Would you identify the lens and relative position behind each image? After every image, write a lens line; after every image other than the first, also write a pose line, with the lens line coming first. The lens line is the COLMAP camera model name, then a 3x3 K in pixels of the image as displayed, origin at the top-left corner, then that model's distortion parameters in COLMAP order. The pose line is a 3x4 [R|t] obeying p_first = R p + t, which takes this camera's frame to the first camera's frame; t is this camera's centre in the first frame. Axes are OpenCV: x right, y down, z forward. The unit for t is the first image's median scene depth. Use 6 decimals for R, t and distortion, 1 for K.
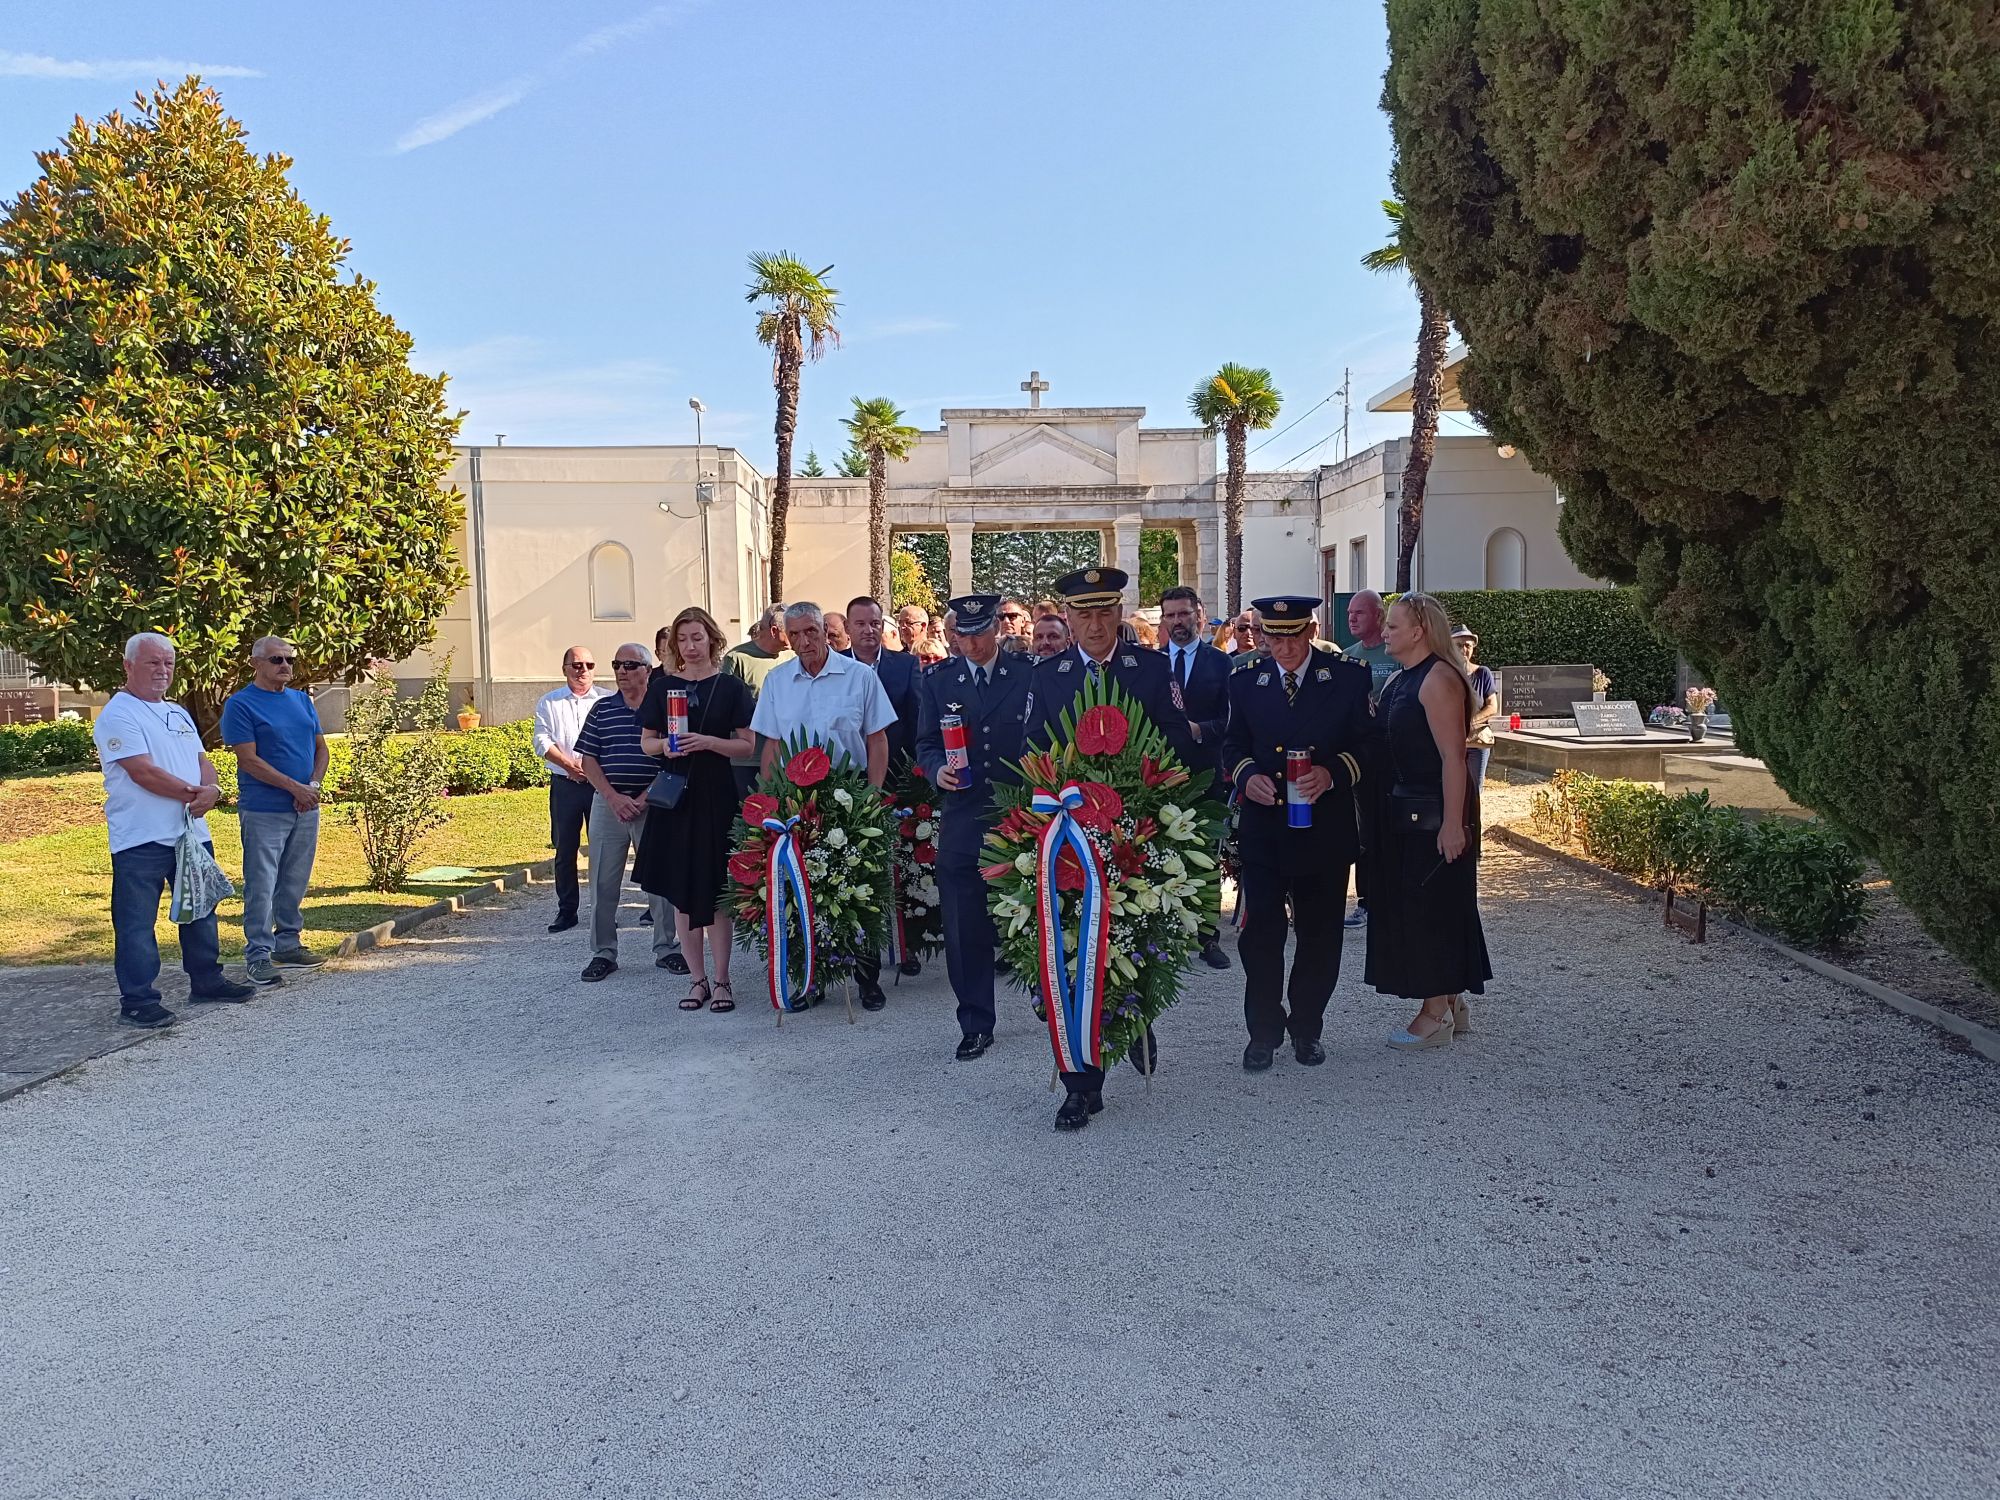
lens RADIAL K [[1395.4, 0, 1000.3], [0, 1395.4, 751.4], [0, 0, 1]] dist [0.002318, 0.000398]
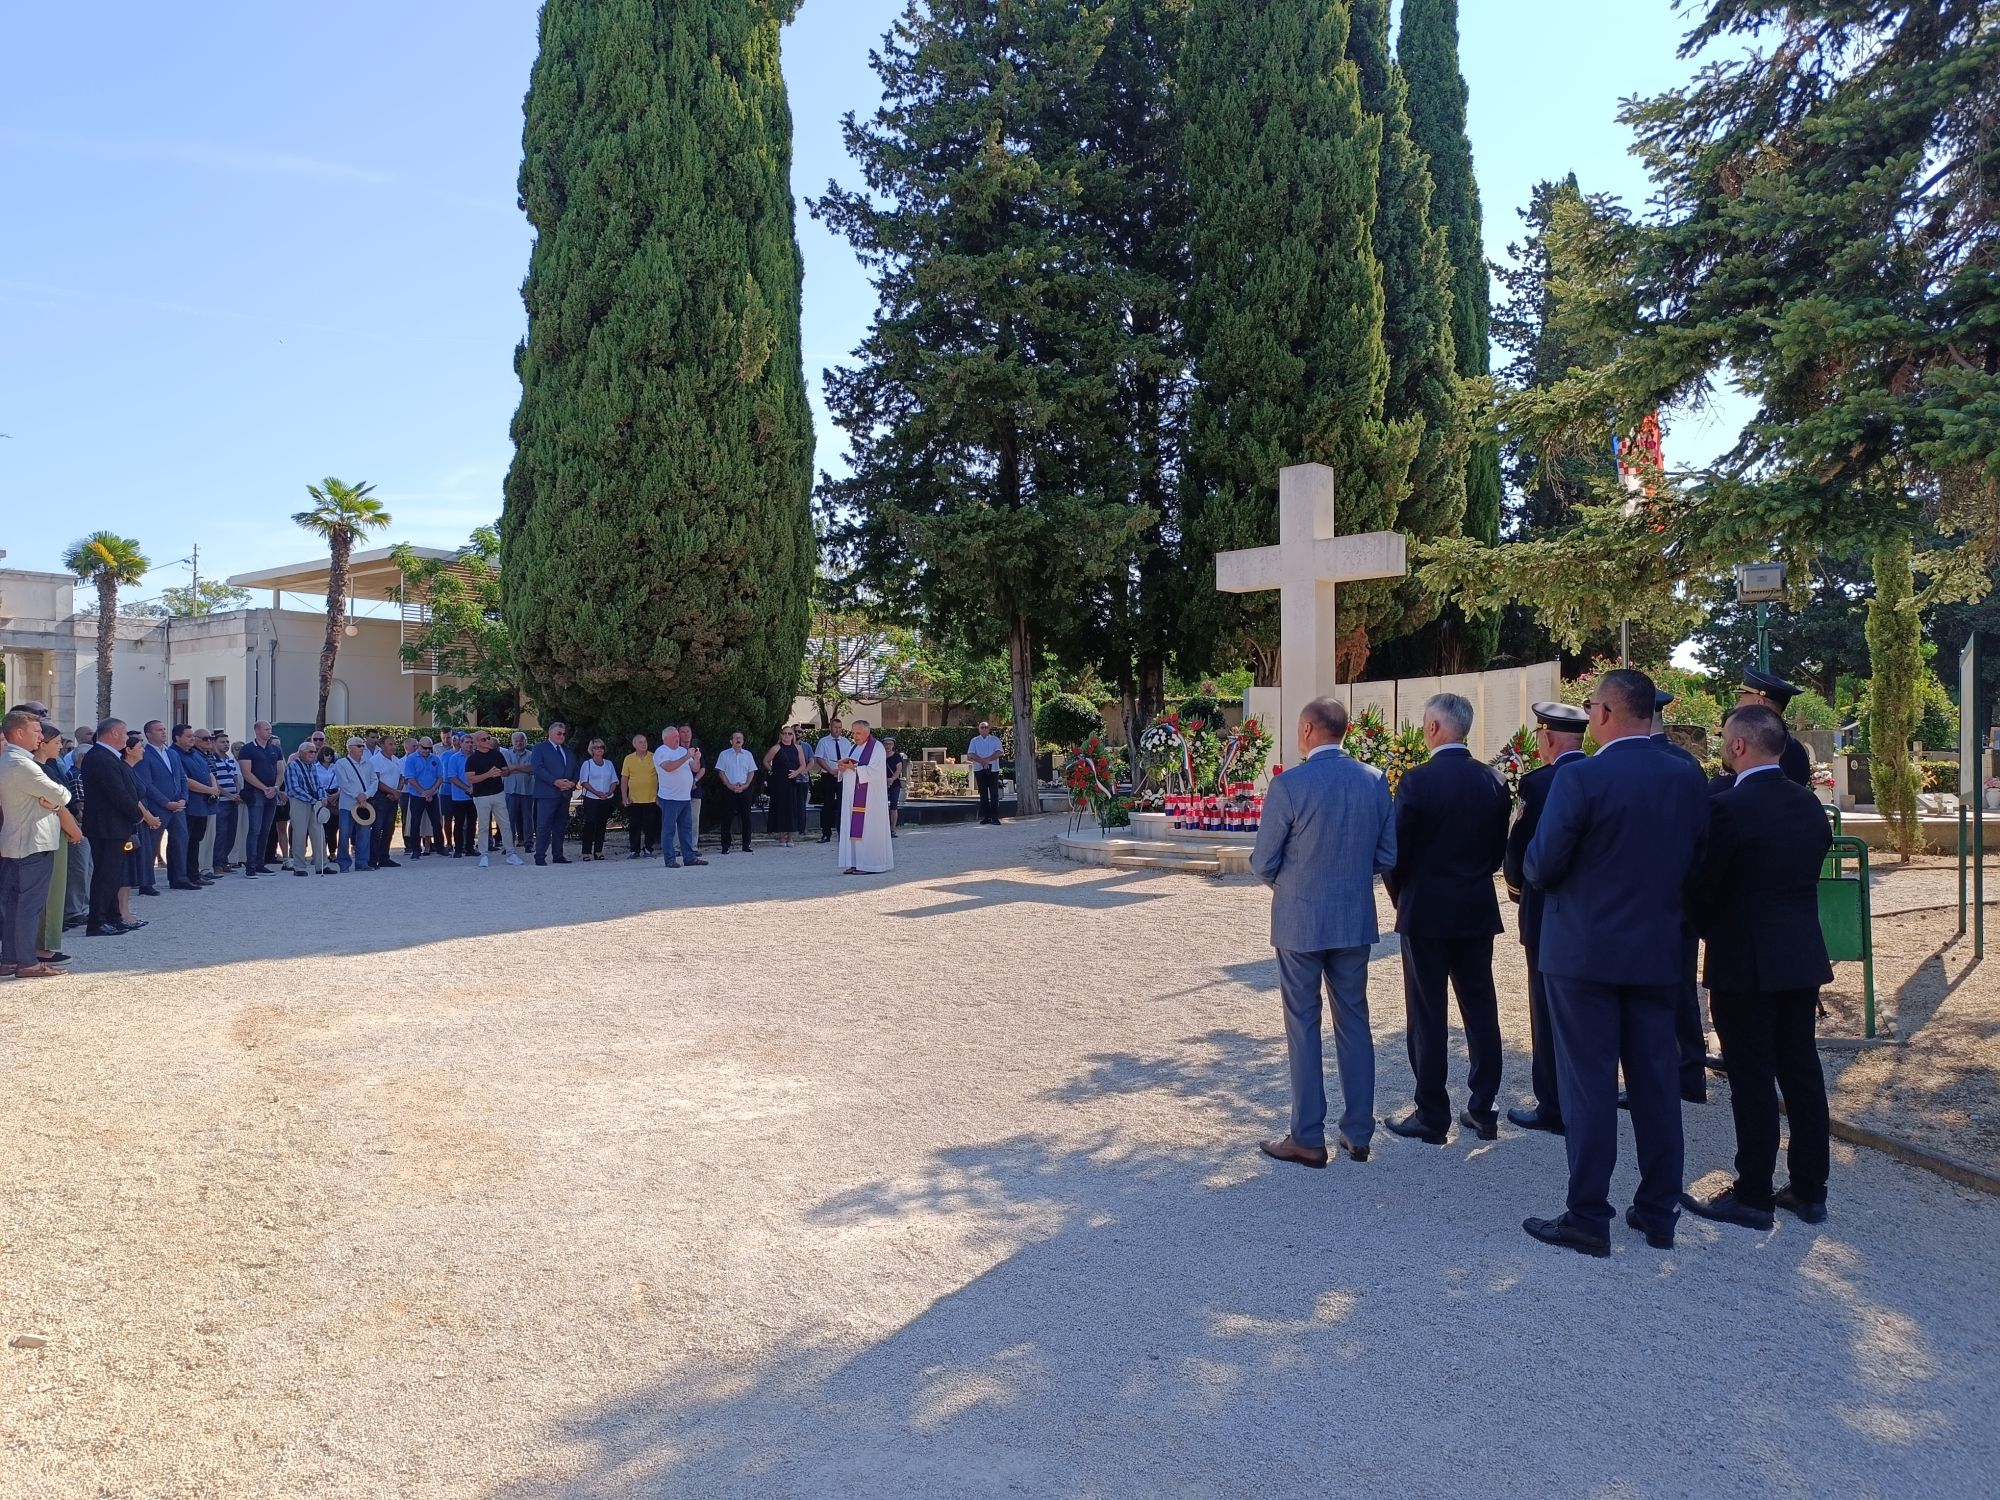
lens RADIAL K [[1395.4, 0, 1000.0], [0, 1395.4, 750.2], [0, 0, 1]] dist [0.002318, 0.000398]
pose [[0.635509, 0.025625, 0.771668, -0.279380], [0.045029, 0.996518, -0.070176, 0.039142], [-0.770779, 0.079345, 0.632143, -0.378927]]
